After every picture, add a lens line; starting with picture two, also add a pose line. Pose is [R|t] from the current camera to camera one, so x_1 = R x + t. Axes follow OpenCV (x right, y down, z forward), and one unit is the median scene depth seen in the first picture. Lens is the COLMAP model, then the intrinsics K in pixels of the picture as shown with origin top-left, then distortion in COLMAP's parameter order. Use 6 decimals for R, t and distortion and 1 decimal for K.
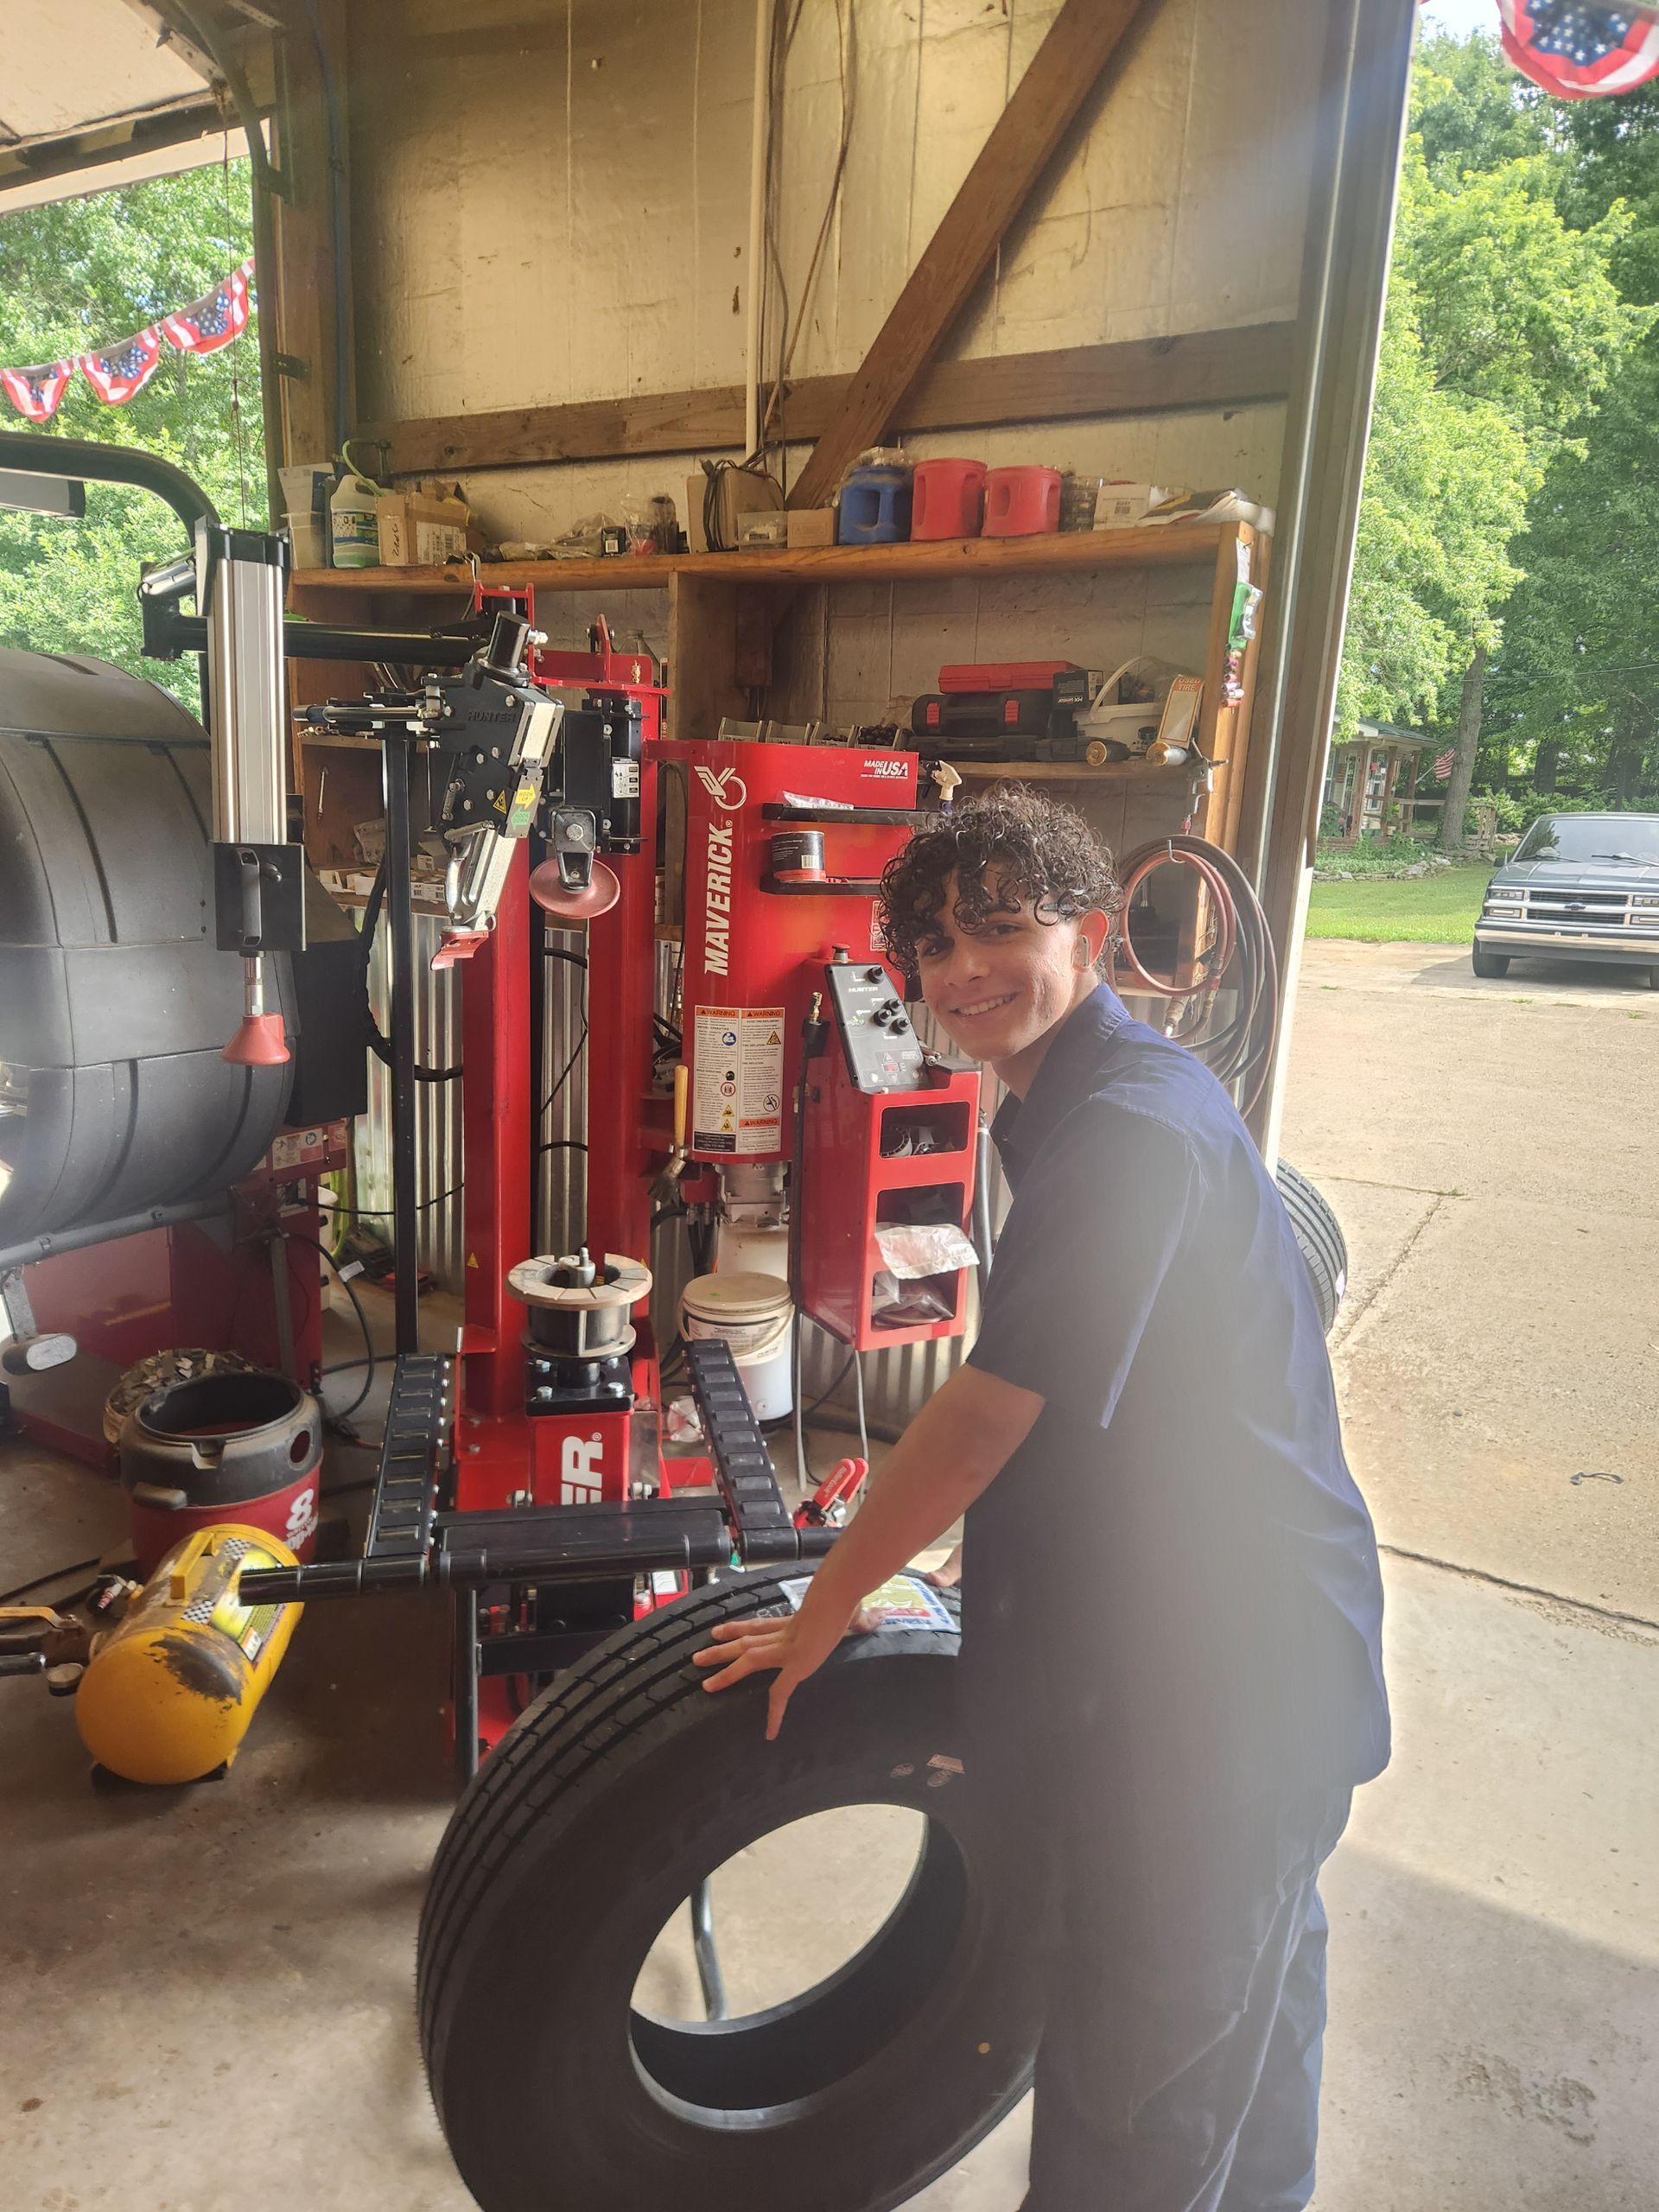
lens RADIAL K [[1517.8, 0, 829.5], [0, 1517.8, 1106.0], [0, 0, 1]] dist [0.077757, -0.067836]
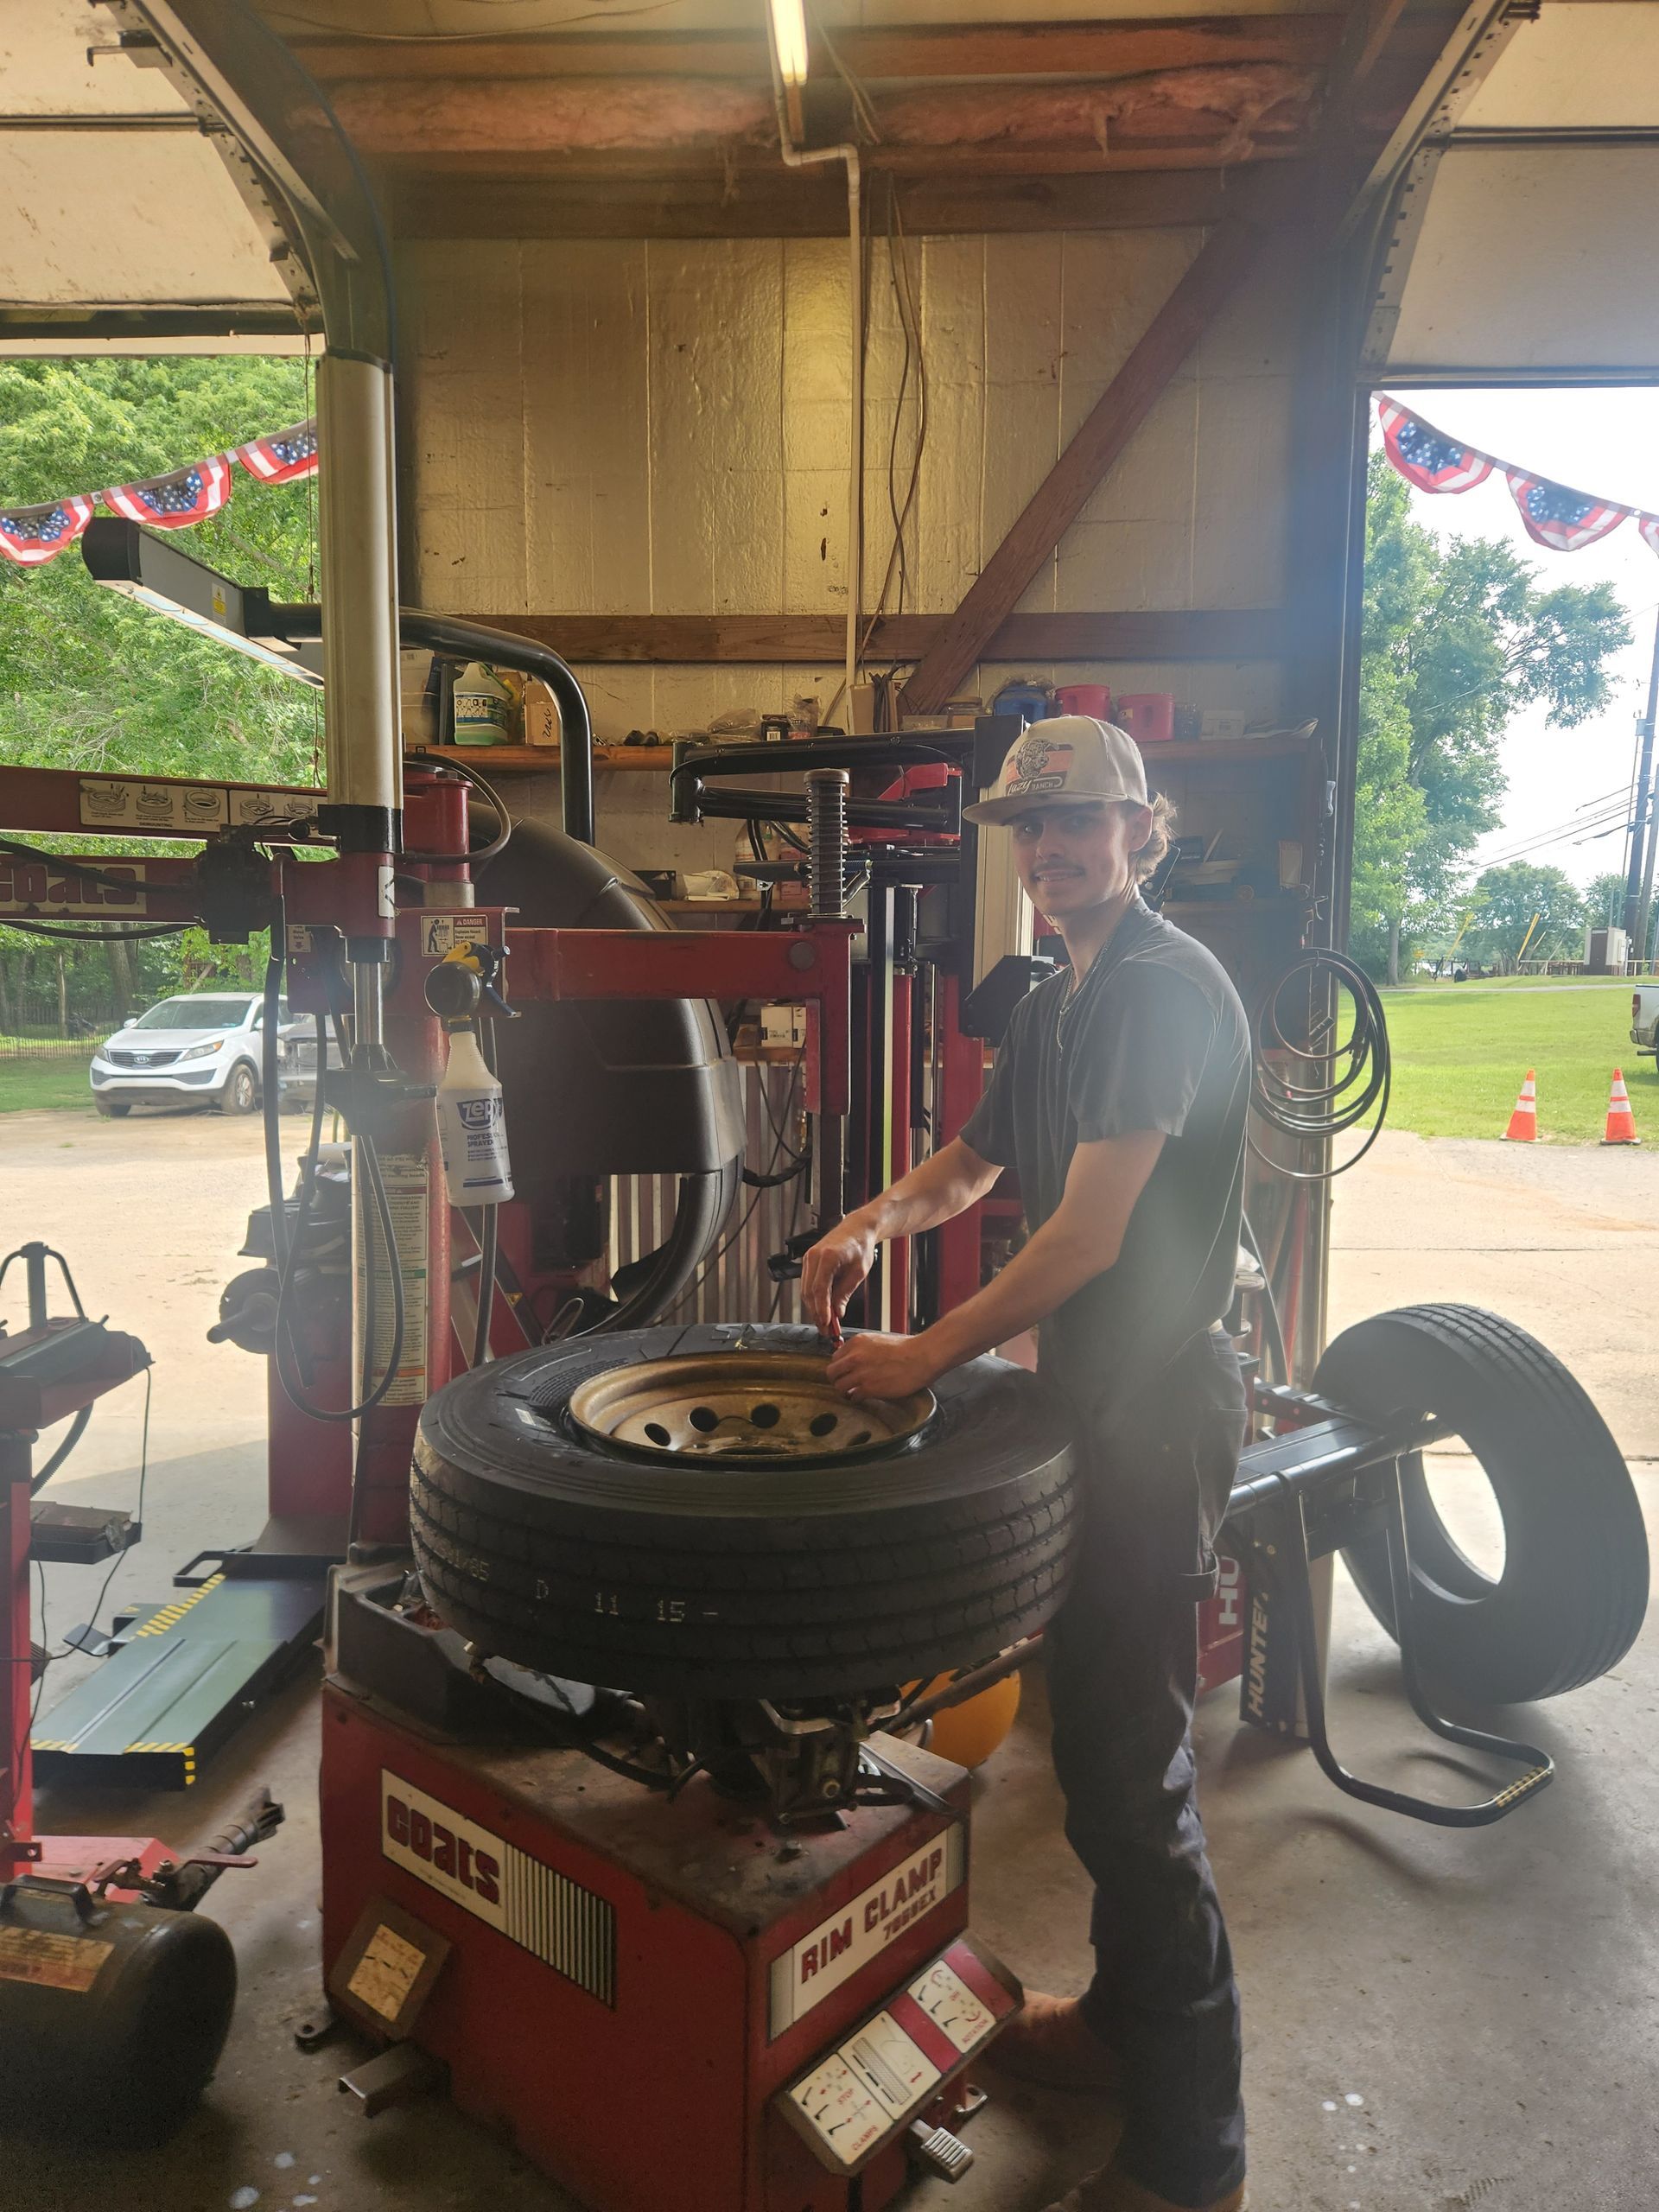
lens RADIAL K [[1528.3, 0, 818.6], [0, 1528.3, 1101.0], [0, 0, 1]] dist [0.074438, -0.075604]
pose [[0.872883, -0.075553, 0.482045, -0.710234], [0.133123, 0.987334, -0.086308, 0.021631], [-0.469419, 0.139508, 0.871885, -0.014245]]
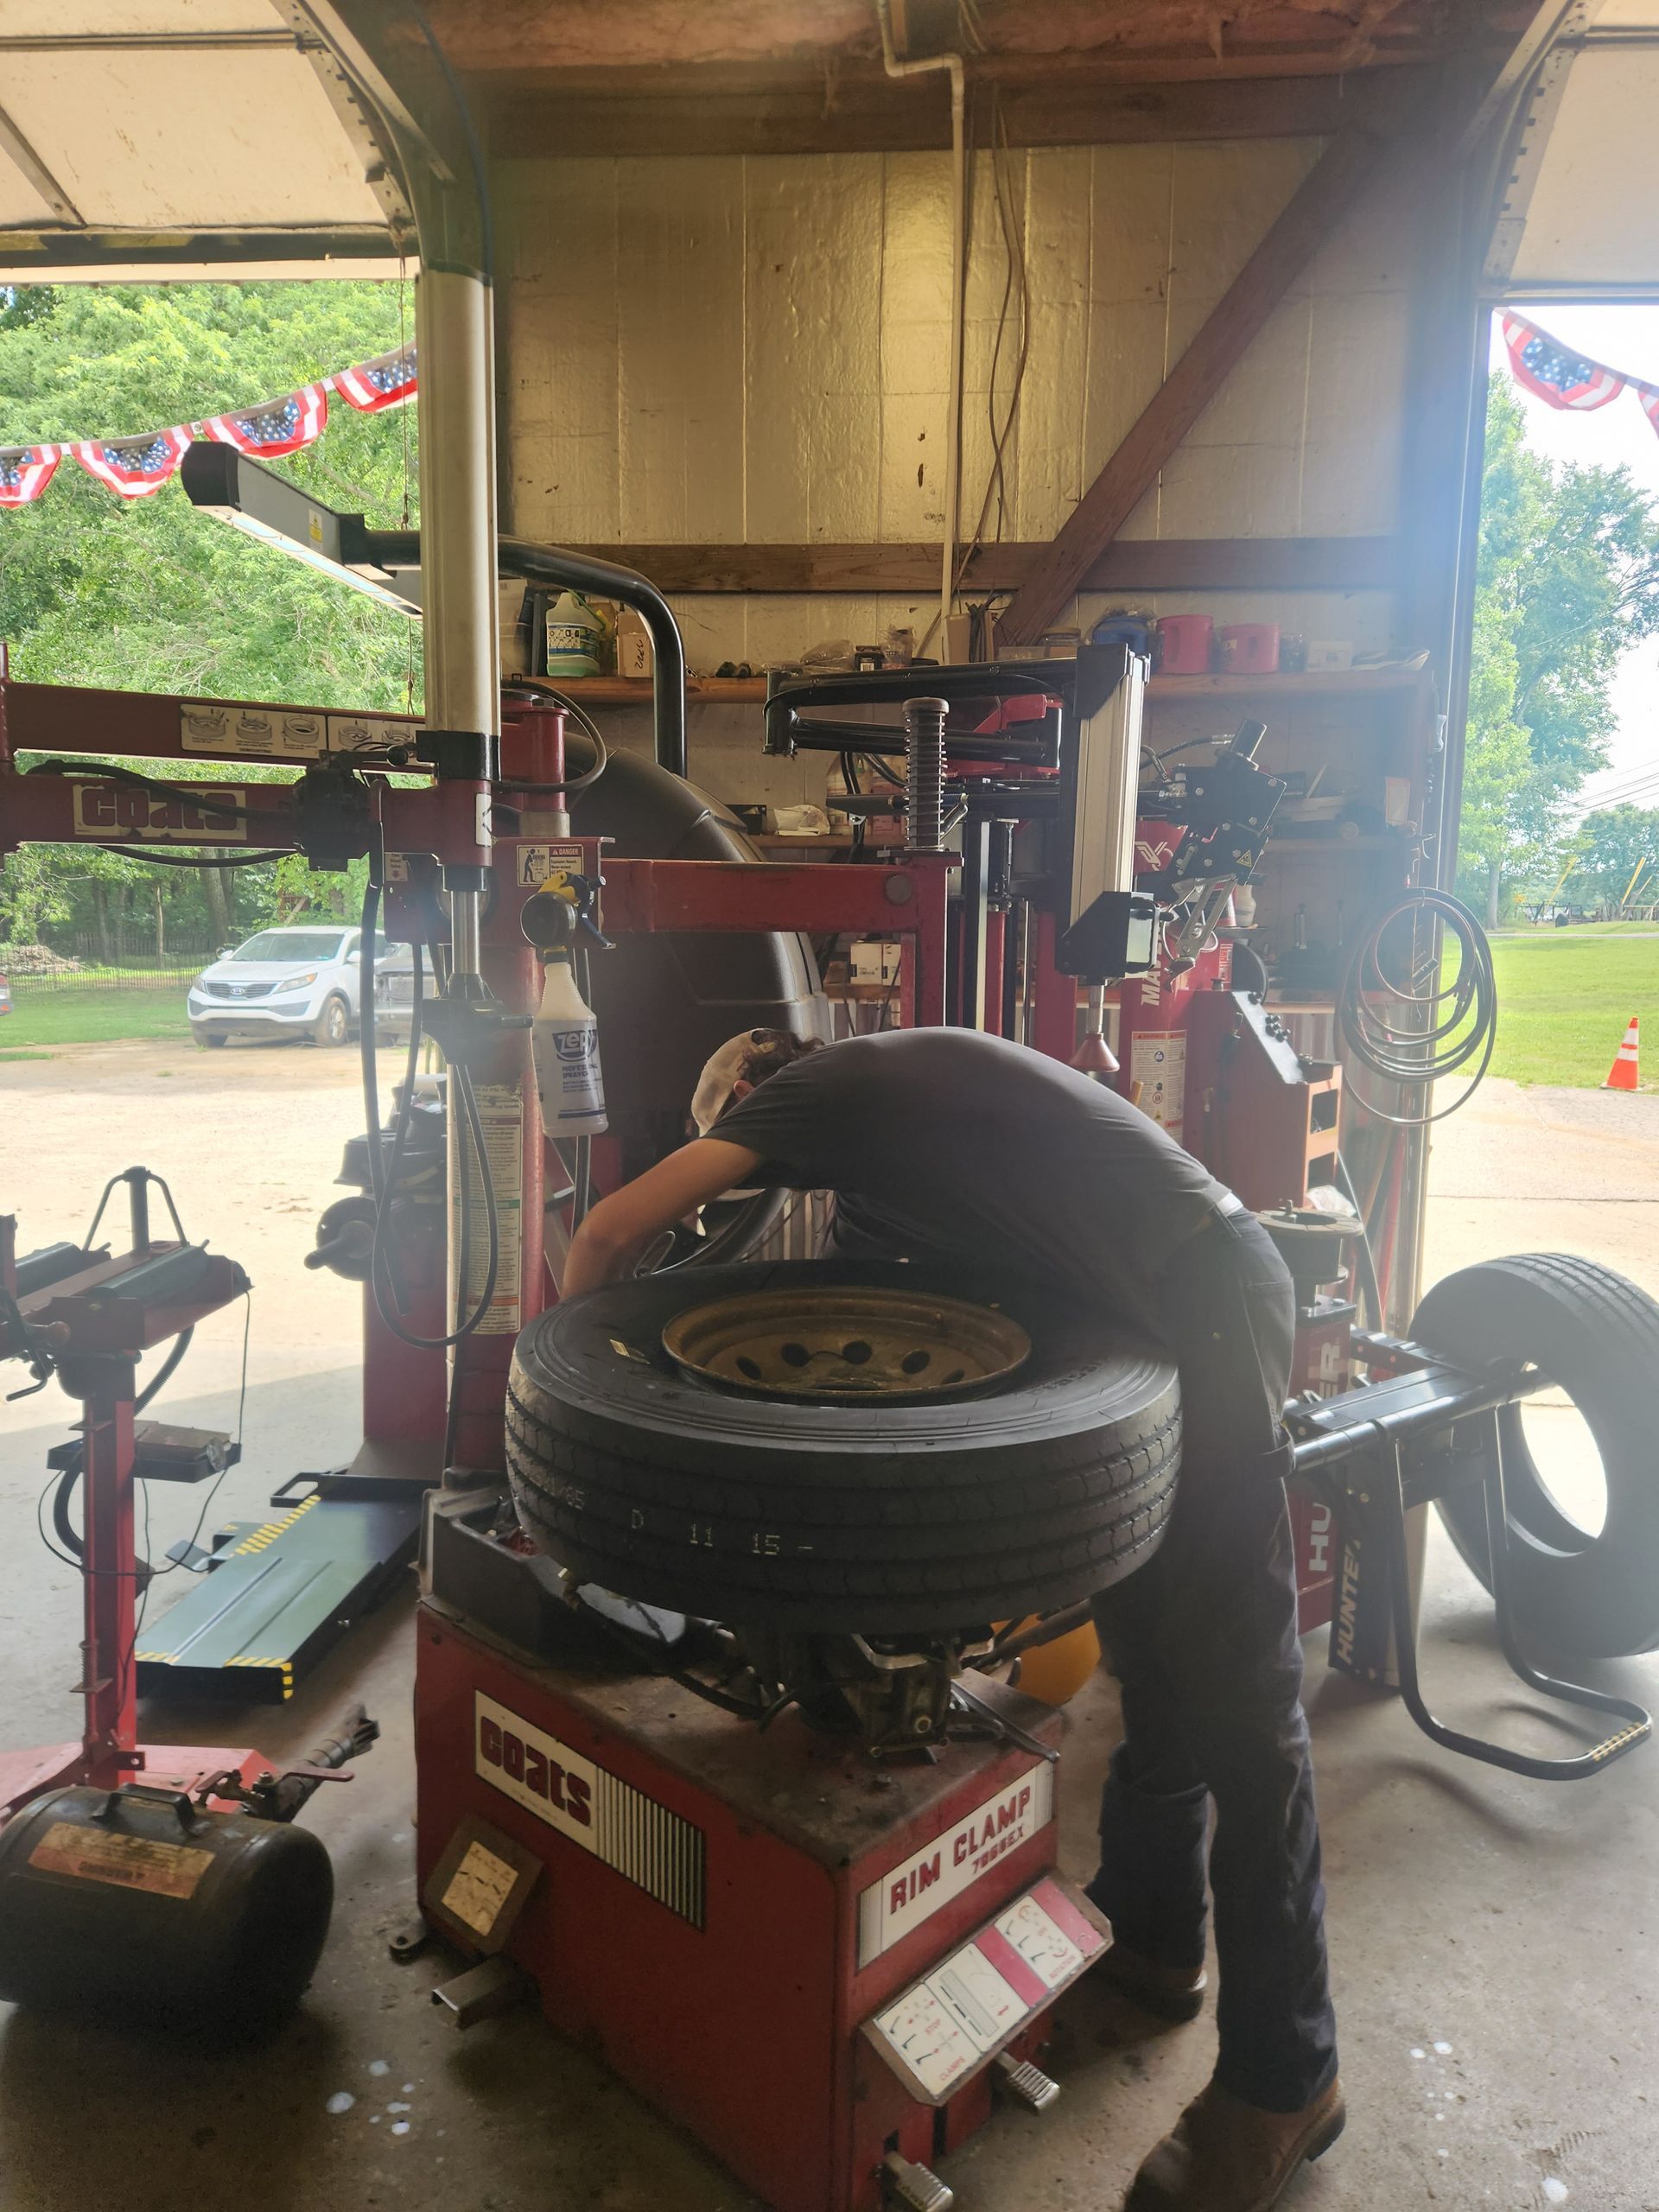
lens RADIAL K [[1519.6, 0, 835.5], [0, 1519.6, 1091.5], [0, 0, 1]] dist [0.074529, -0.075692]
pose [[0.892225, -0.079040, 0.444620, -0.712077], [0.117613, 0.991257, -0.059800, 0.022823], [-0.436006, 0.105648, 0.893721, 0.001849]]
